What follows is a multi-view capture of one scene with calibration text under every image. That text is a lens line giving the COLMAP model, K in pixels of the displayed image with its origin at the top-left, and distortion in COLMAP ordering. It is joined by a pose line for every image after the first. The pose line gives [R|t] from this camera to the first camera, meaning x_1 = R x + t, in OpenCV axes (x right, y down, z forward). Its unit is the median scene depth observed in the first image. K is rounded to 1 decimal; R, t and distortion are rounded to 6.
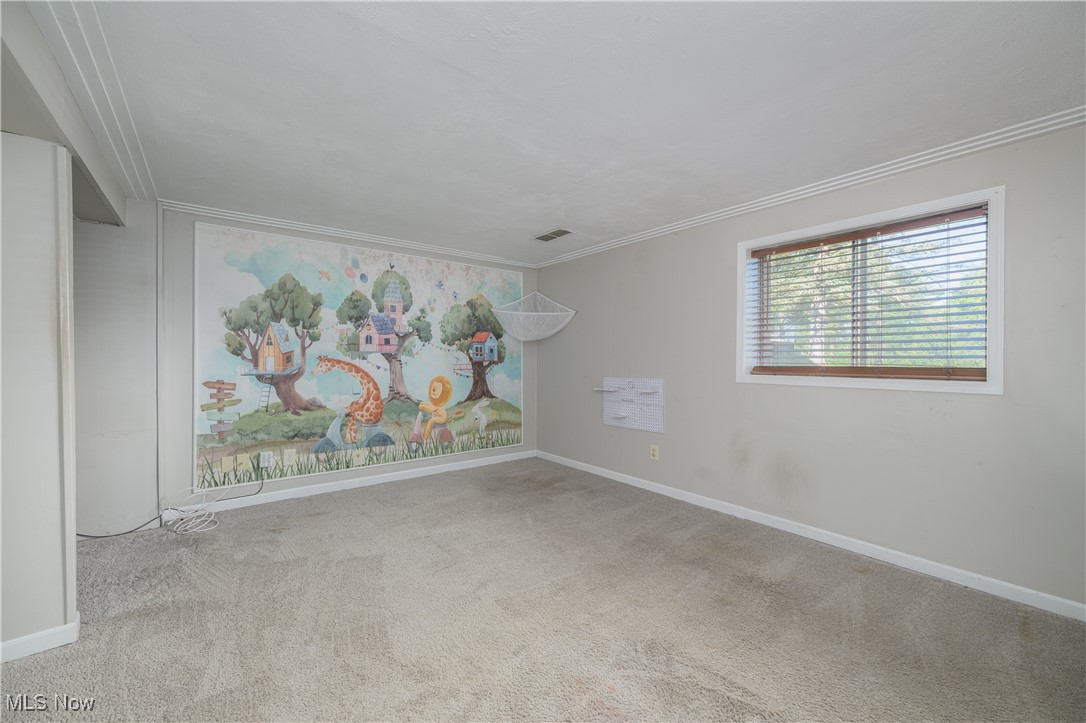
lens RADIAL K [[431.3, 0, 541.6], [0, 431.3, 359.9], [0, 0, 1]] dist [0.005208, -0.000588]
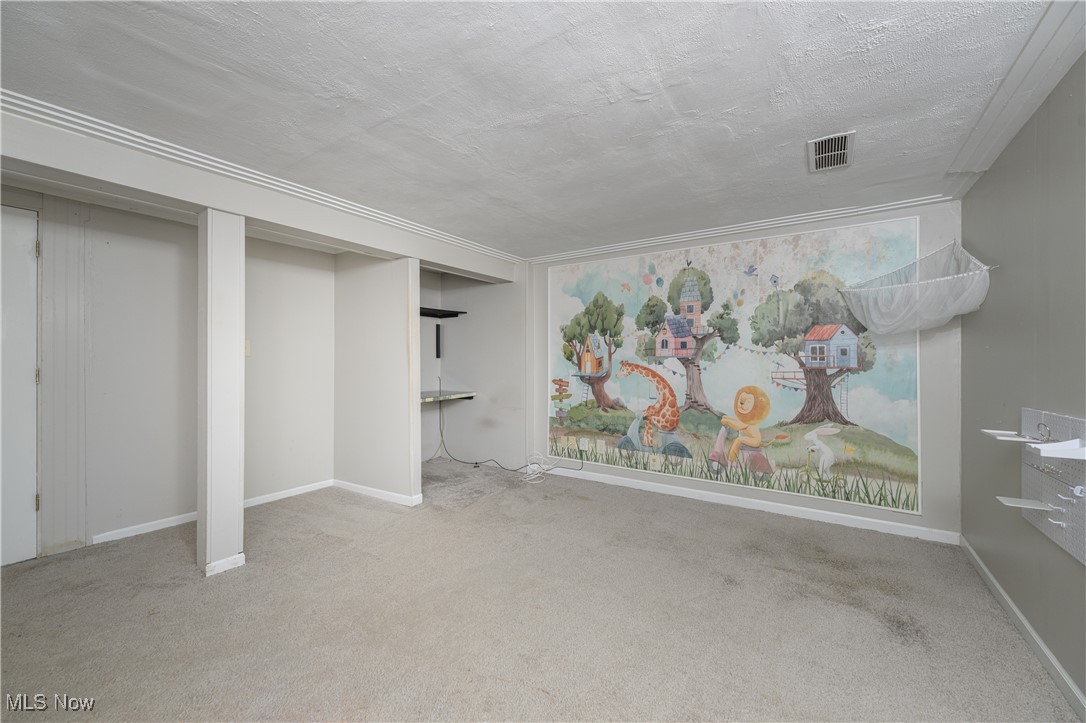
lens RADIAL K [[431.3, 0, 540.7], [0, 431.3, 361.5], [0, 0, 1]] dist [0.005208, -0.000588]
pose [[0.312717, -0.000745, -0.949846, 0.424302], [-0.005739, 0.999980, -0.002673, -0.003133], [0.949829, 0.006287, 0.312706, 0.414695]]
